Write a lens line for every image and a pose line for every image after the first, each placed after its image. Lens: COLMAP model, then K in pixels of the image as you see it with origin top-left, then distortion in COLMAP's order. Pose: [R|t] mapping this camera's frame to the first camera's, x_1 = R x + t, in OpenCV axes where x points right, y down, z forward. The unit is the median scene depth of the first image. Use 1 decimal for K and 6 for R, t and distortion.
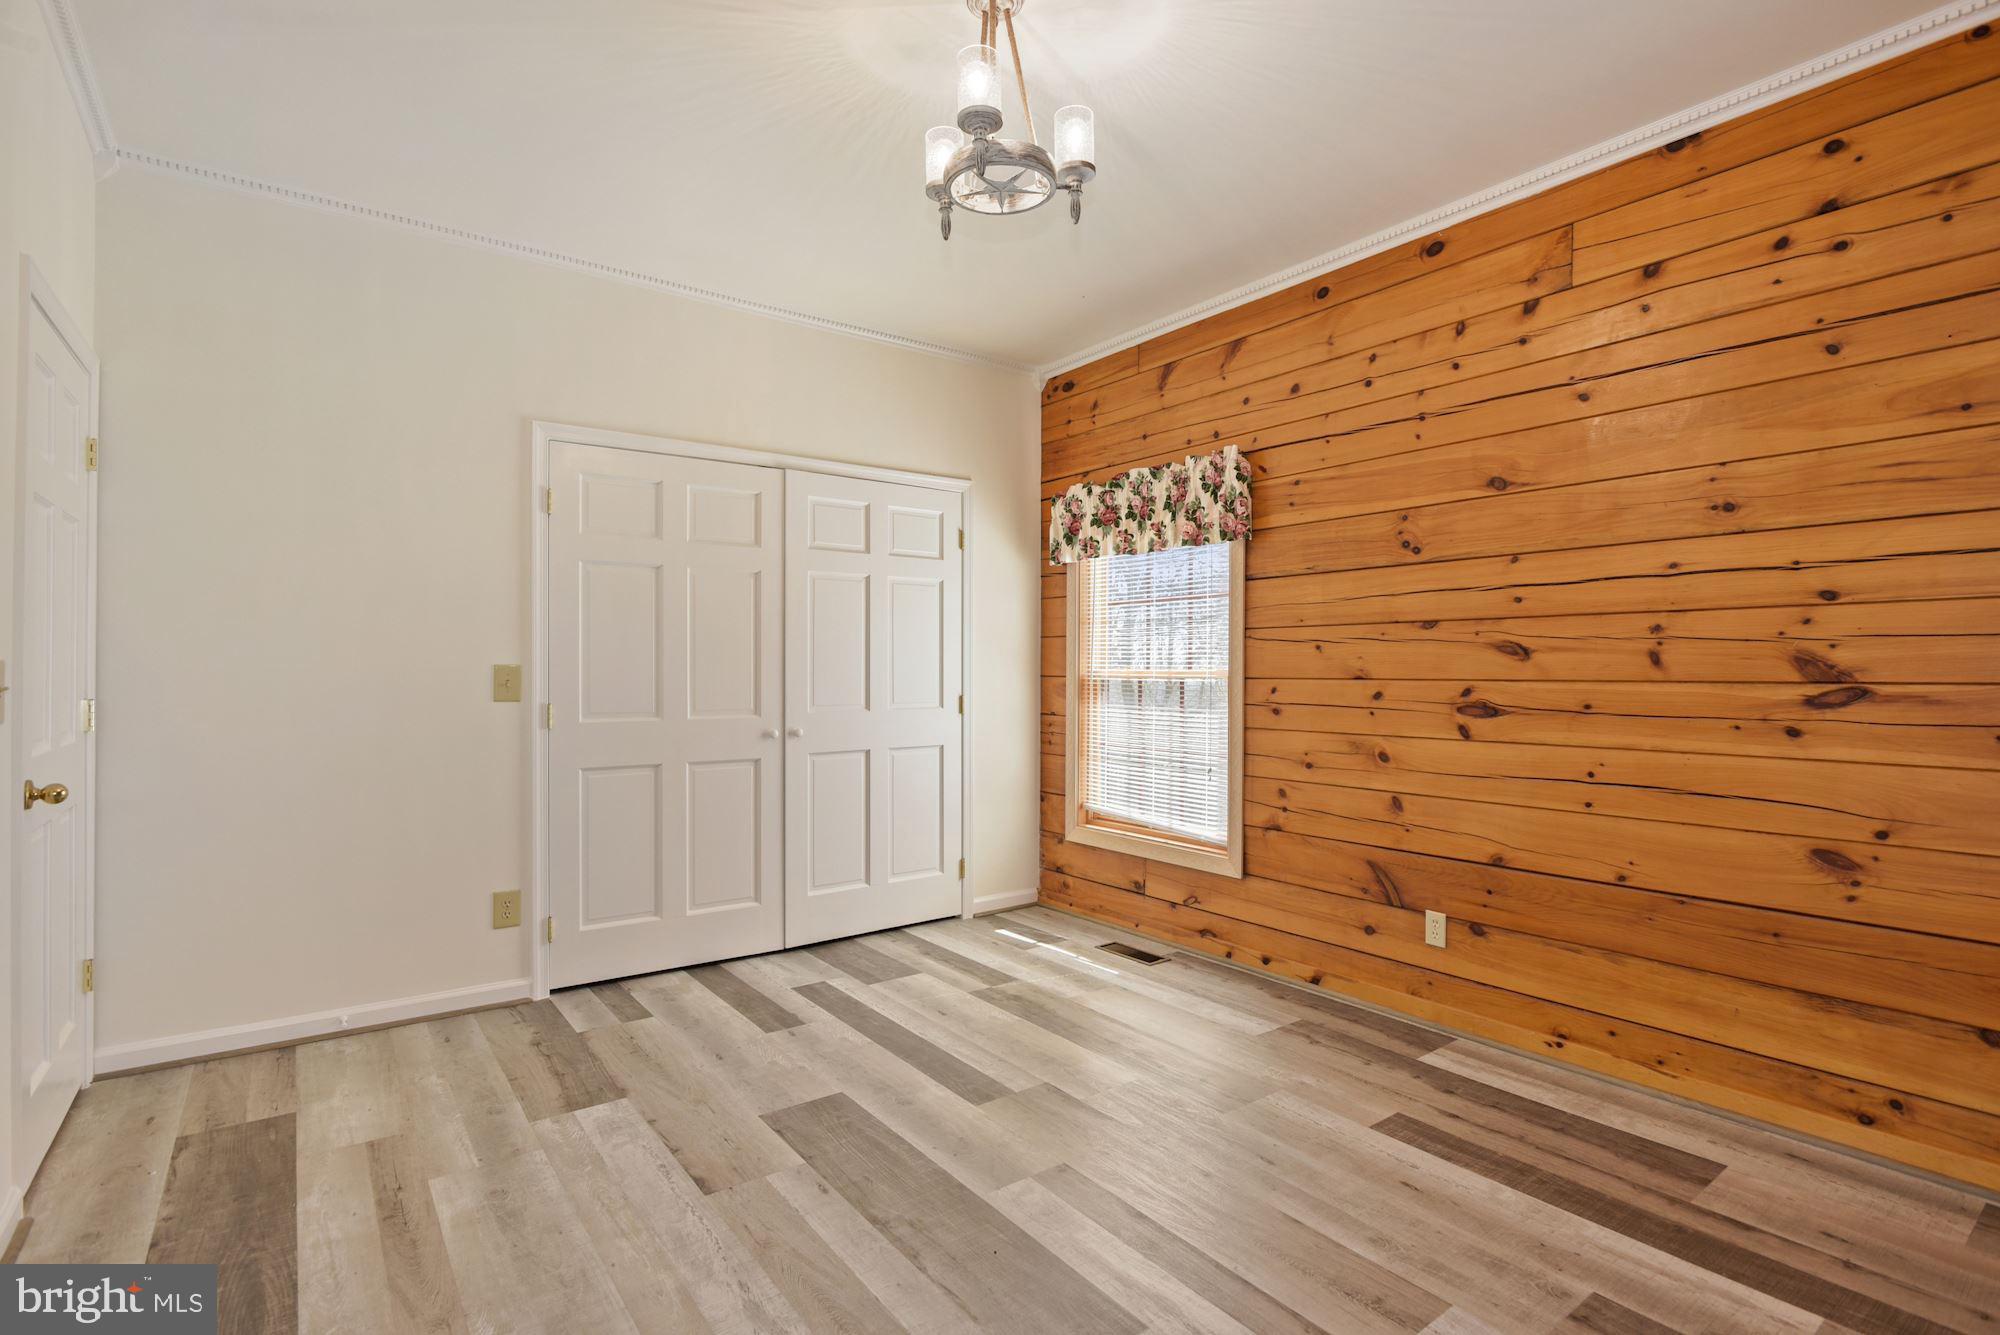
lens RADIAL K [[933.2, 0, 994.6], [0, 933.2, 666.7], [0, 0, 1]] dist [-0.016050, 0.000335]
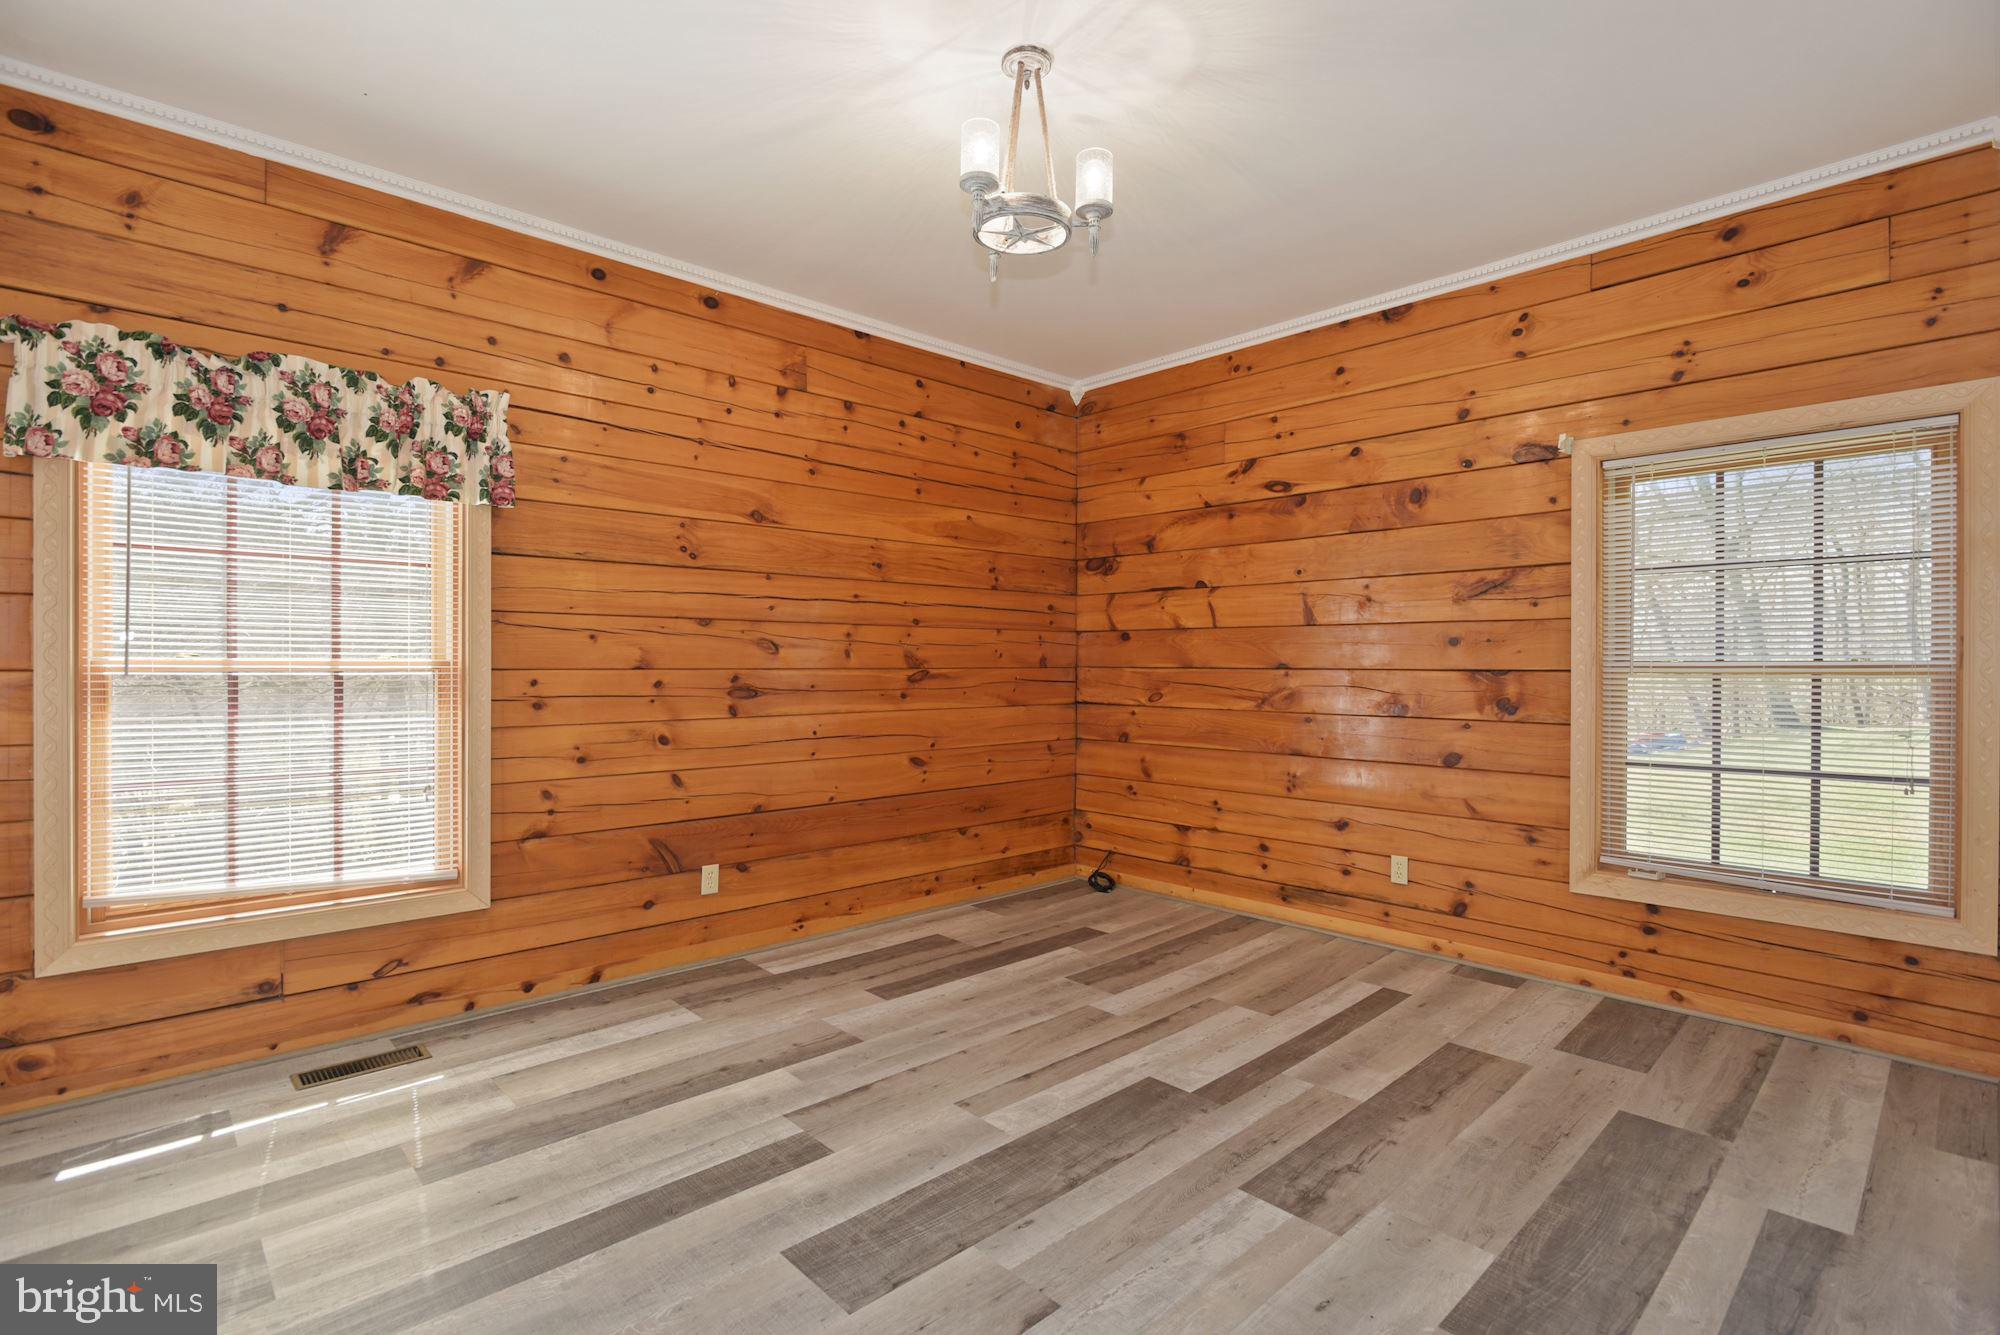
lens RADIAL K [[933.2, 0, 994.6], [0, 933.2, 666.7], [0, 0, 1]] dist [-0.016050, 0.000335]
pose [[-0.100472, -0.005457, 0.994925, -0.736425], [-0.007694, 0.999959, 0.004708, 0.002772], [-0.994910, -0.007182, -0.100510, 0.756530]]
